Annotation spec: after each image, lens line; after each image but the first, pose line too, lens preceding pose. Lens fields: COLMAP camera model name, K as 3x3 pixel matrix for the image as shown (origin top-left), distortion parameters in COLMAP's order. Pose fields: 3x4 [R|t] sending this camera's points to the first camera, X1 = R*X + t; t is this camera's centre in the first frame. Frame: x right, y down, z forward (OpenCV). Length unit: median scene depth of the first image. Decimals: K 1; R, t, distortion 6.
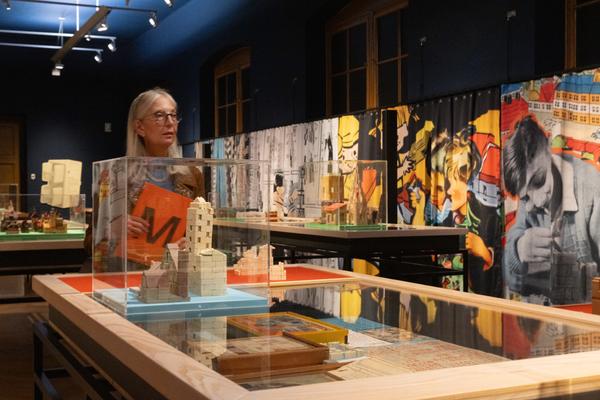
lens RADIAL K [[826.9, 0, 299.2], [0, 826.9, 199.8], [0, 0, 1]] dist [-0.054970, 0.000000]
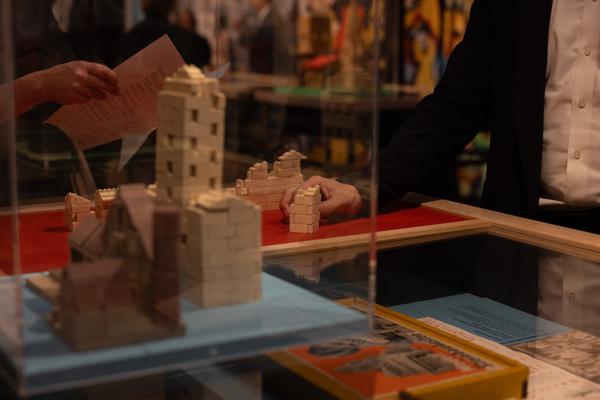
lens RADIAL K [[1025.6, 0, 300.3], [0, 1025.6, 200.2], [0, 0, 1]] dist [0.055213, 0.000000]
pose [[0.997837, -0.004837, 0.065560, -0.100083], [-0.004948, 0.988936, 0.148263, -0.013929], [-0.065552, -0.148267, 0.986772, 0.472978]]
